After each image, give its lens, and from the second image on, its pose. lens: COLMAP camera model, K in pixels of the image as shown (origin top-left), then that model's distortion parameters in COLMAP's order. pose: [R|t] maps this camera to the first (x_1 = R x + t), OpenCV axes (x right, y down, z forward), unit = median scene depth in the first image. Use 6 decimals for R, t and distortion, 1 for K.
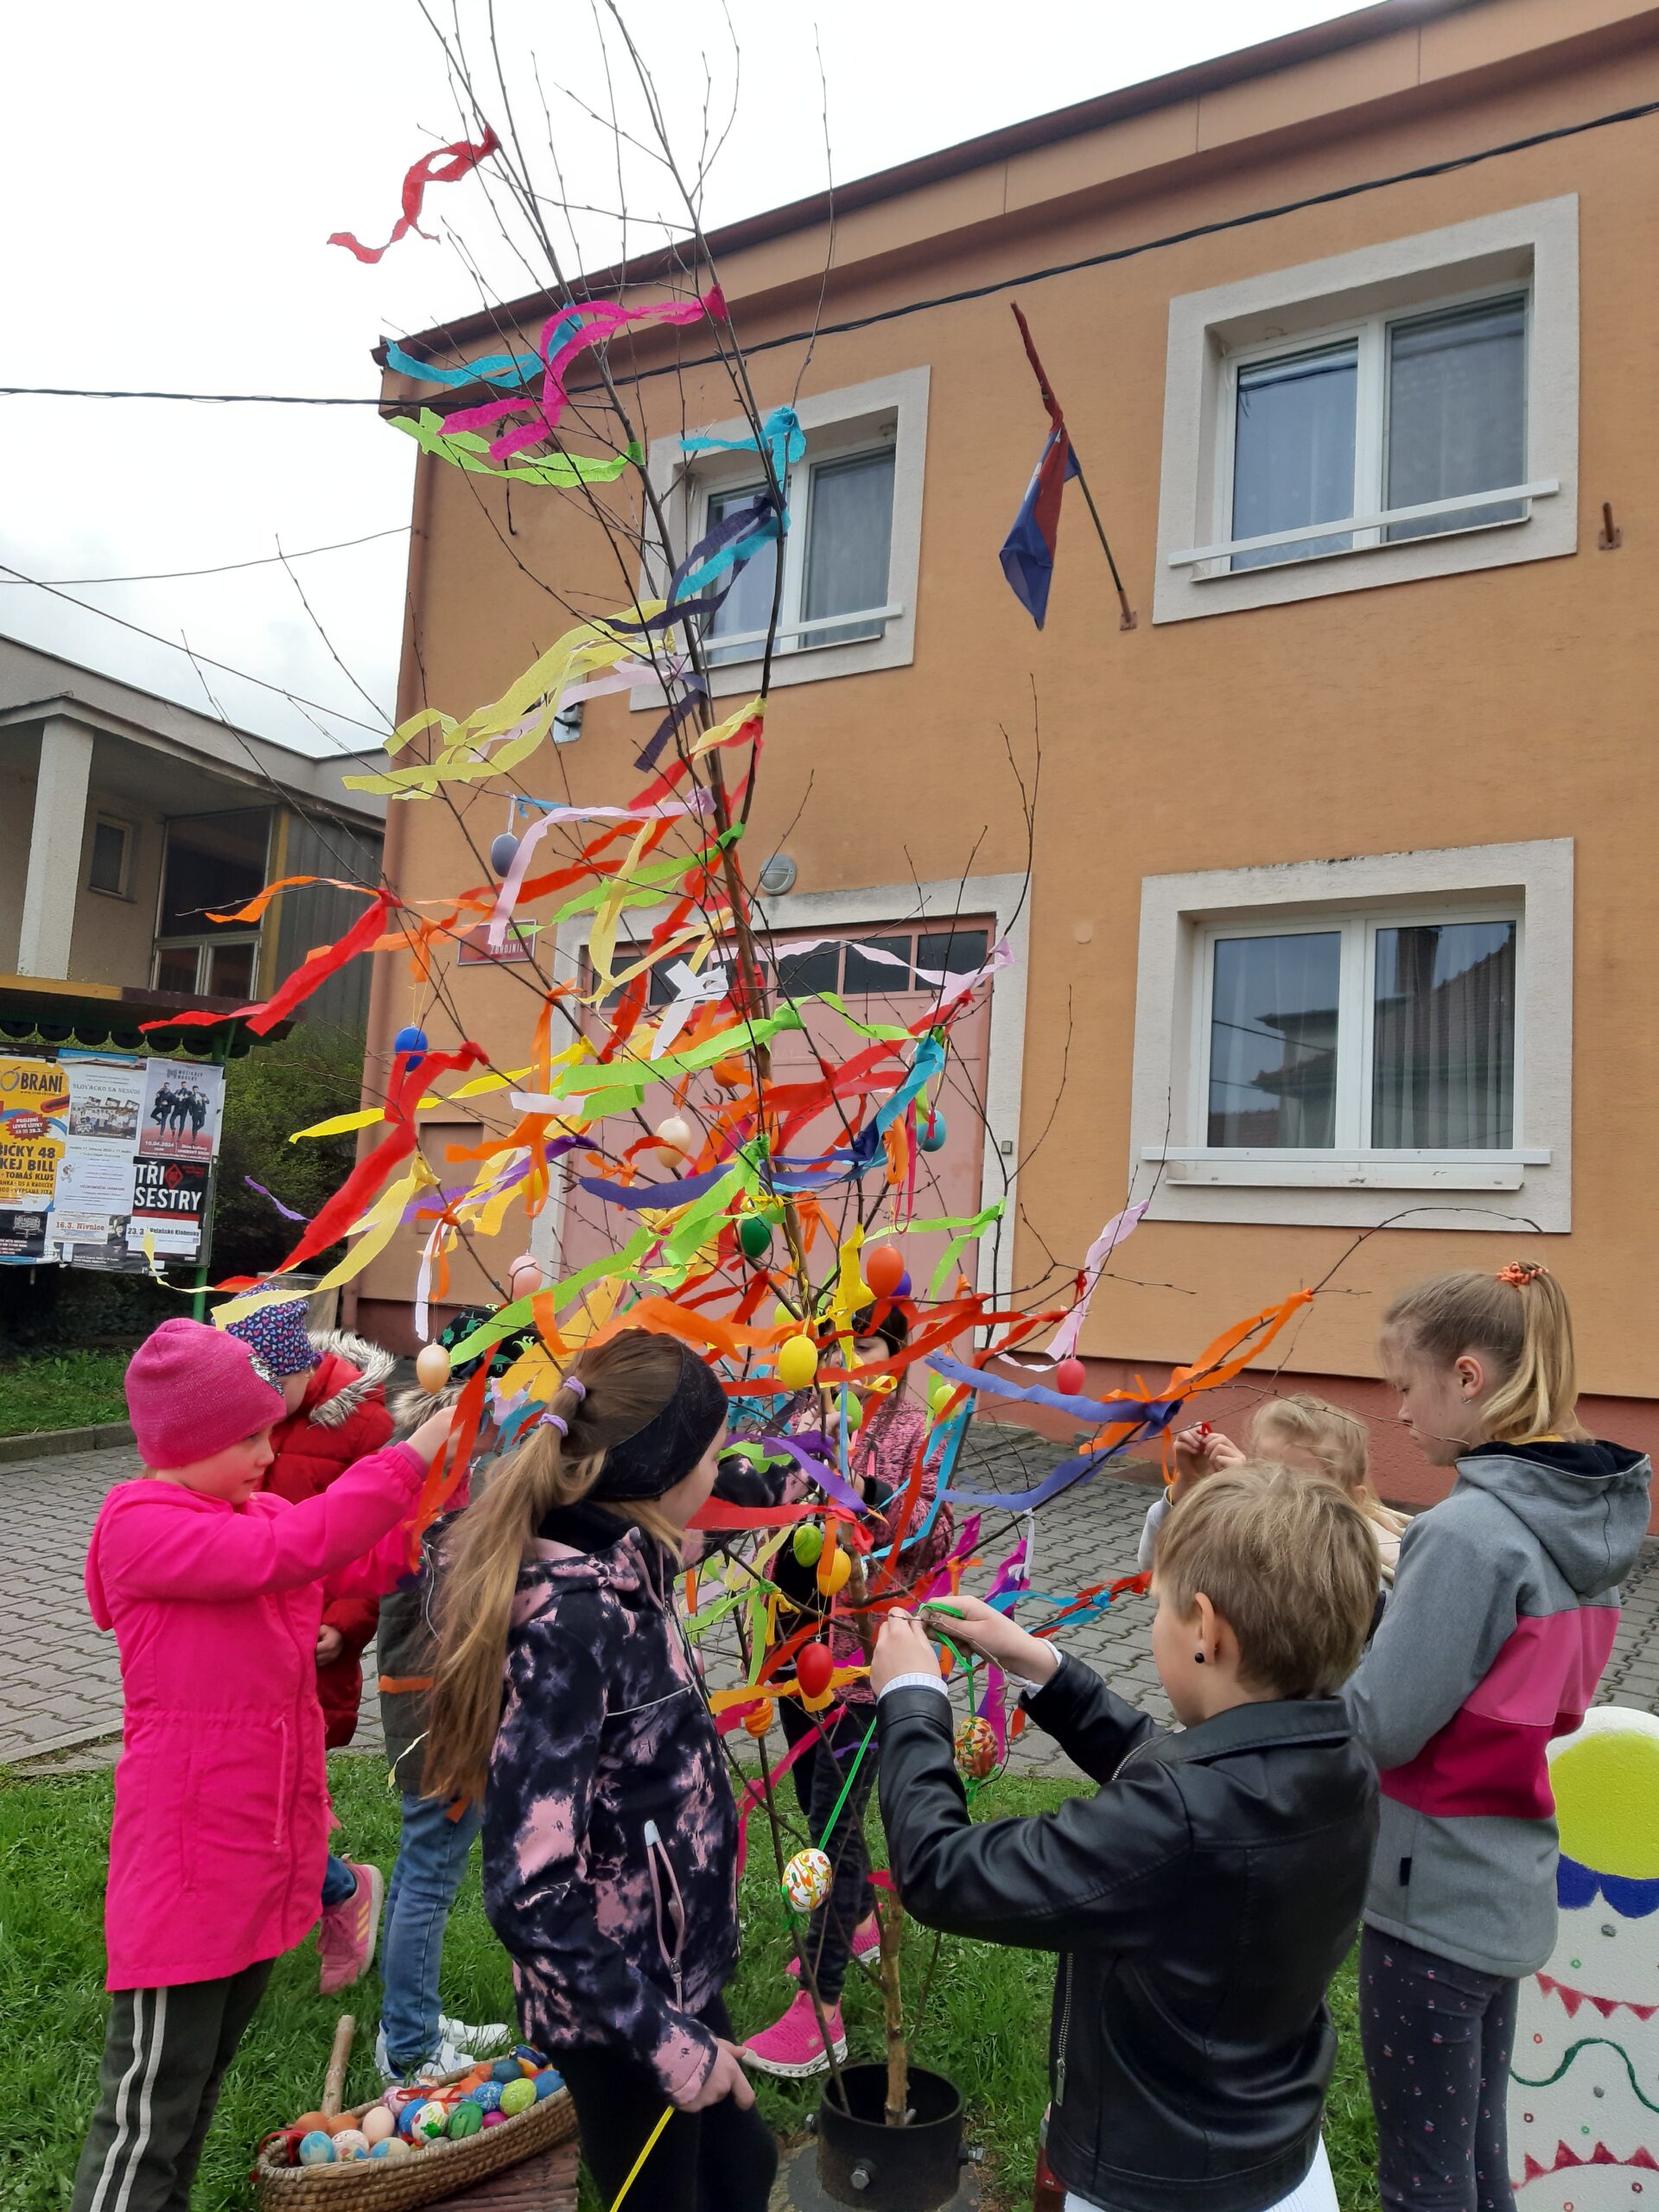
lens RADIAL K [[1744.3, 0, 815.8], [0, 1744.3, 1109.9], [0, 0, 1]] dist [0.038392, -0.065218]
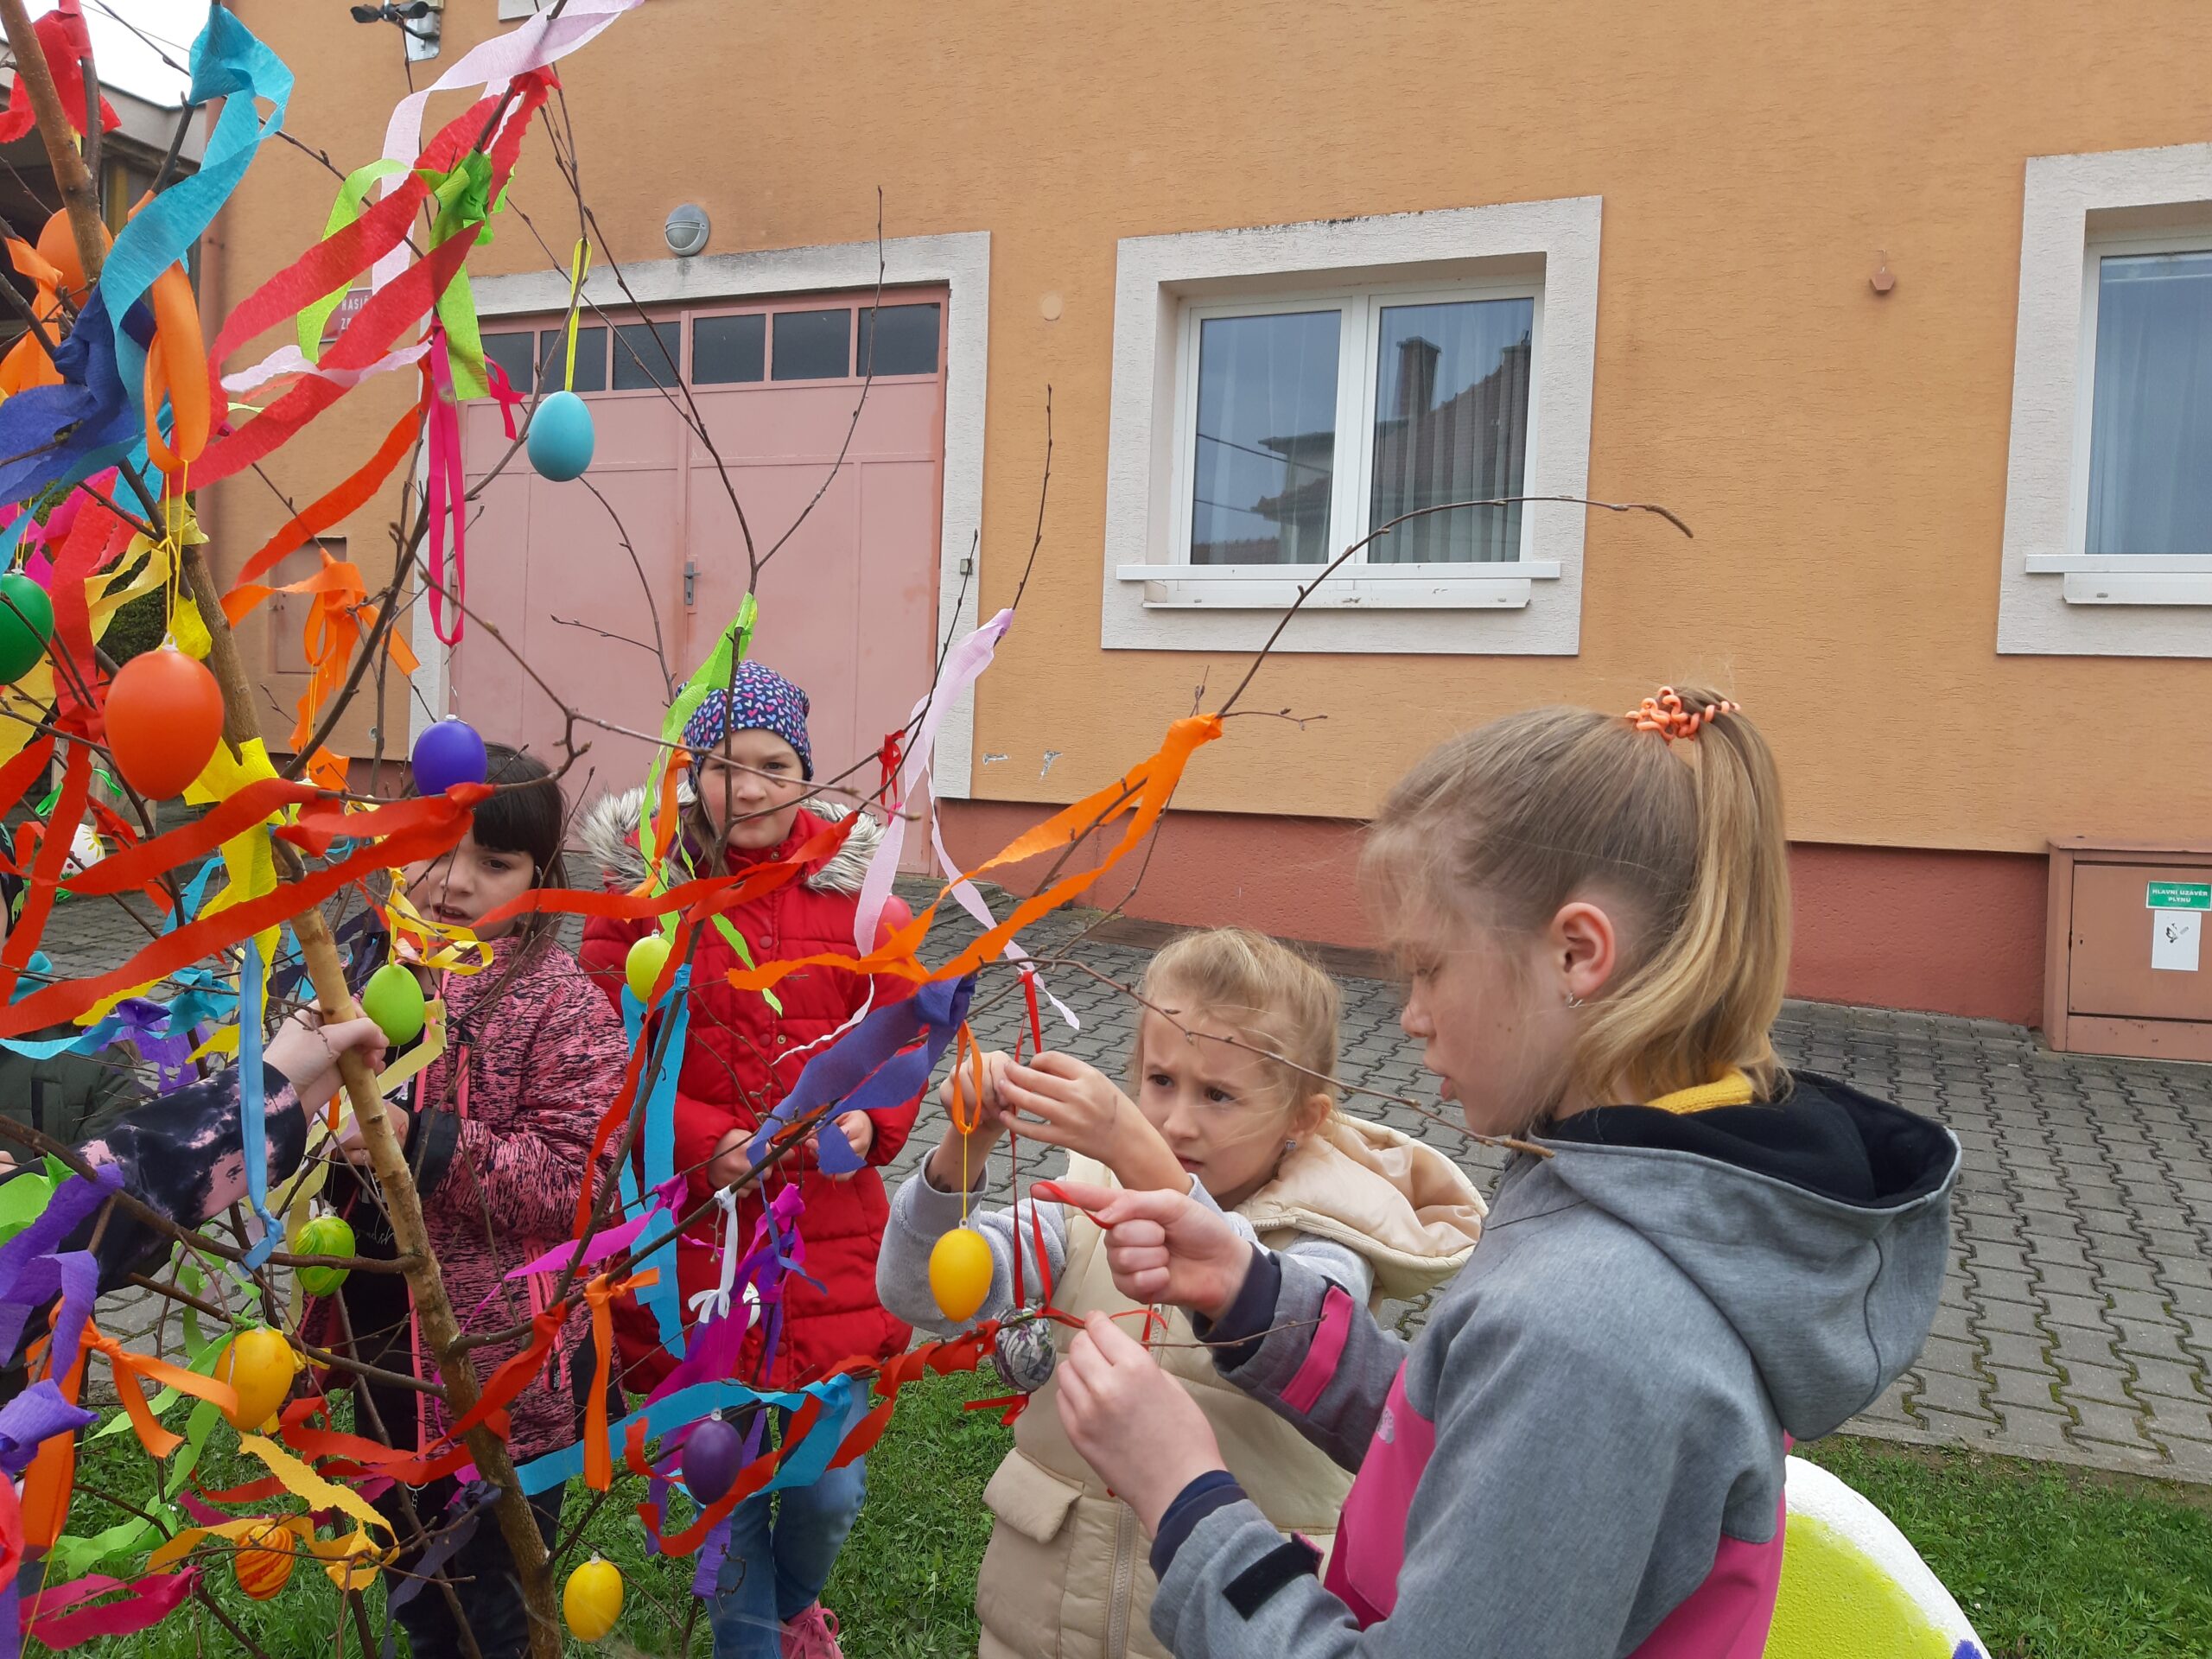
lens RADIAL K [[1744.3, 0, 1126.0], [0, 1744.3, 828.6], [0, 0, 1]] dist [0.038392, -0.065218]
pose [[0.985267, -0.026948, 0.168884, 0.043055], [-0.000841, 0.986732, 0.162355, 0.011748], [-0.171019, -0.160105, 0.972172, 0.138967]]
